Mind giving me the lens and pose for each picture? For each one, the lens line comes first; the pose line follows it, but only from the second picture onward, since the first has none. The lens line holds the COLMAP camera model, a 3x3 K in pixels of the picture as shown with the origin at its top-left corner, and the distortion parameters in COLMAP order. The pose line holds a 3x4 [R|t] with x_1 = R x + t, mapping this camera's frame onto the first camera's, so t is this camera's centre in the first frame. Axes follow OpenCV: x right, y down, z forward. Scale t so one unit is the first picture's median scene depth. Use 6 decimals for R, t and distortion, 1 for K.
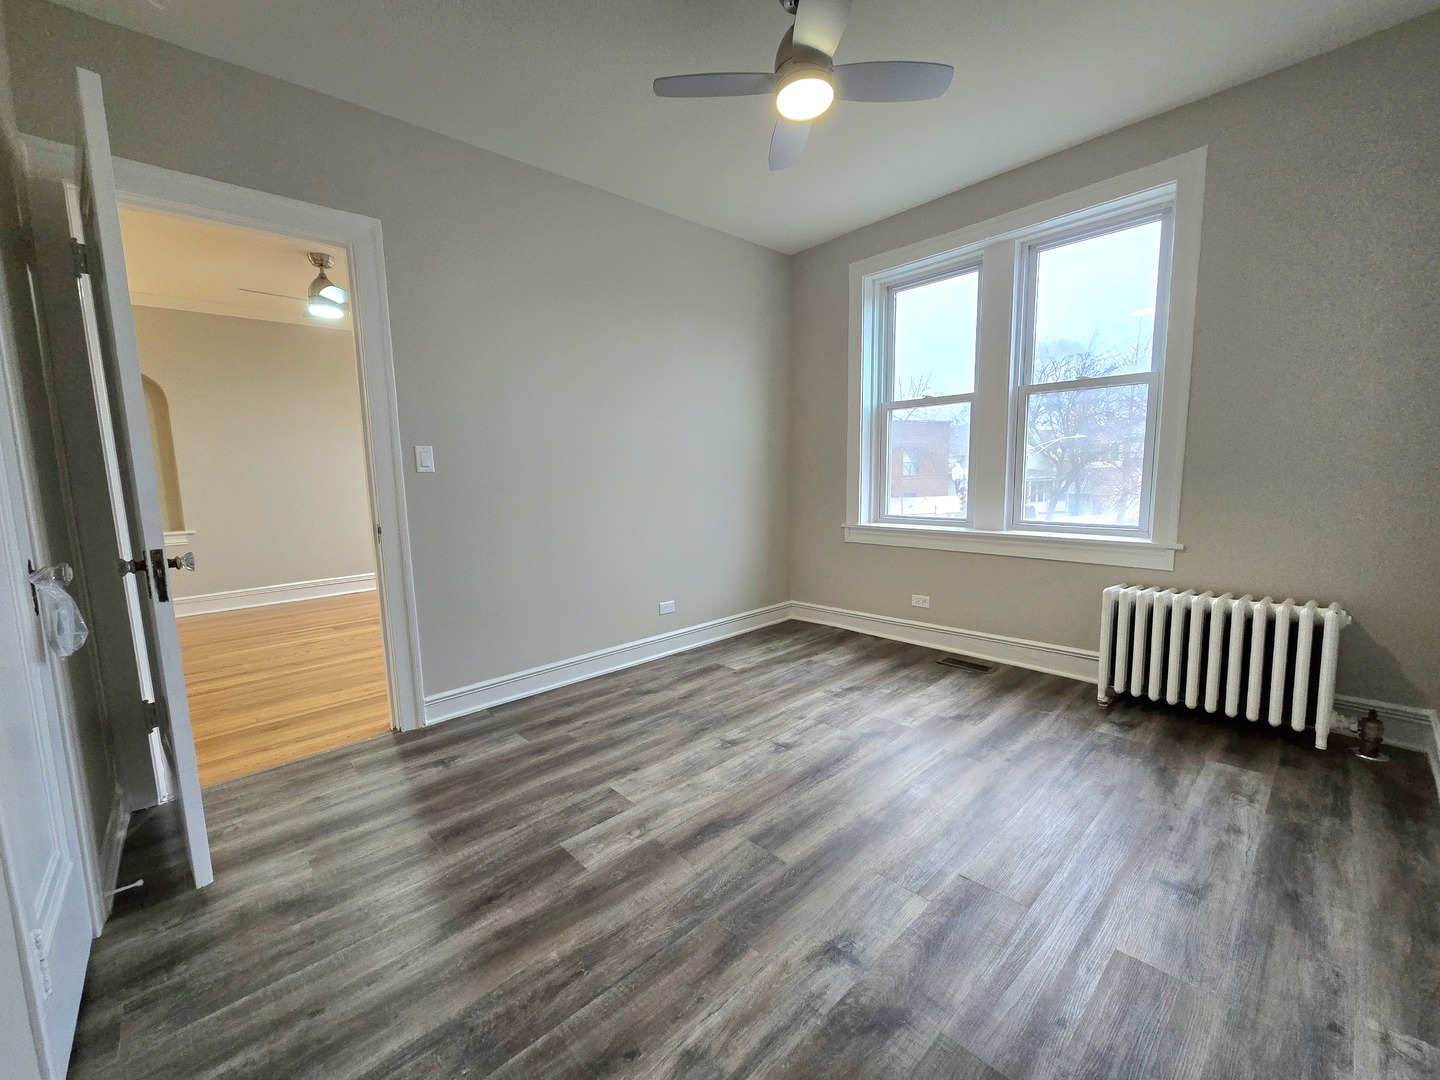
lens RADIAL K [[588.5, 0, 720.1], [0, 588.5, 545.7], [0, 0, 1]] dist [-0.003368, 0.000197]
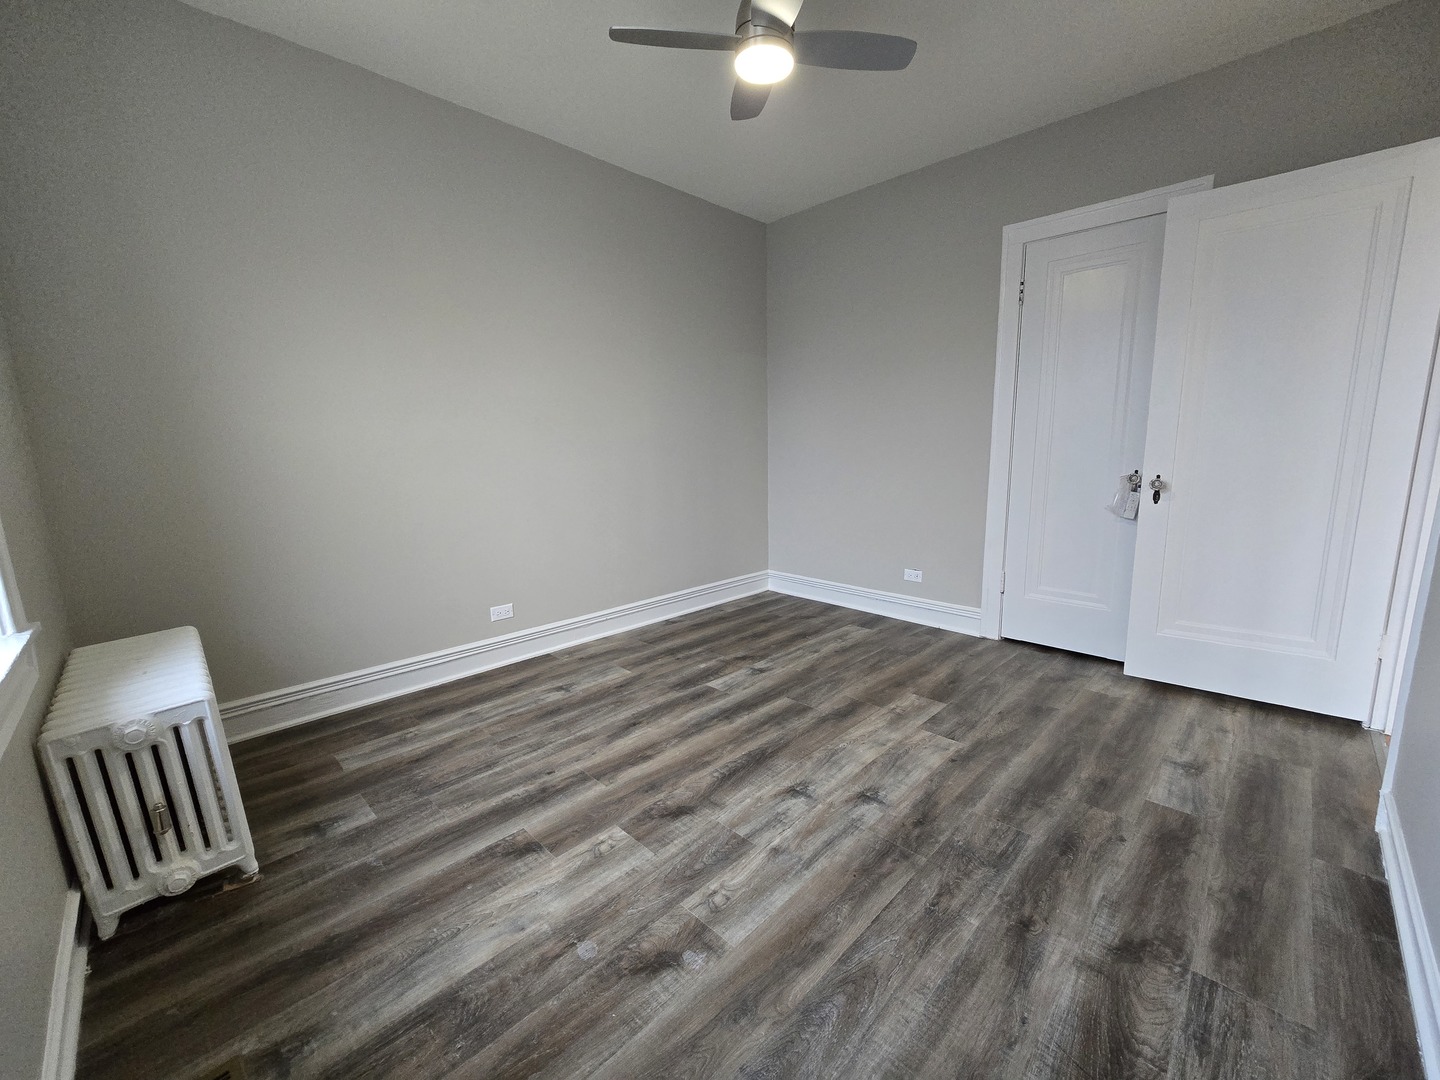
lens RADIAL K [[600.2, 0, 716.4], [0, 600.2, 543.2], [0, 0, 1]] dist [-0.001025, -0.000541]
pose [[-0.998316, 0.049945, -0.029501, 0.223219], [0.039627, 0.958609, 0.281955, -0.212711], [0.042362, 0.280311, -0.958974, 1.668647]]
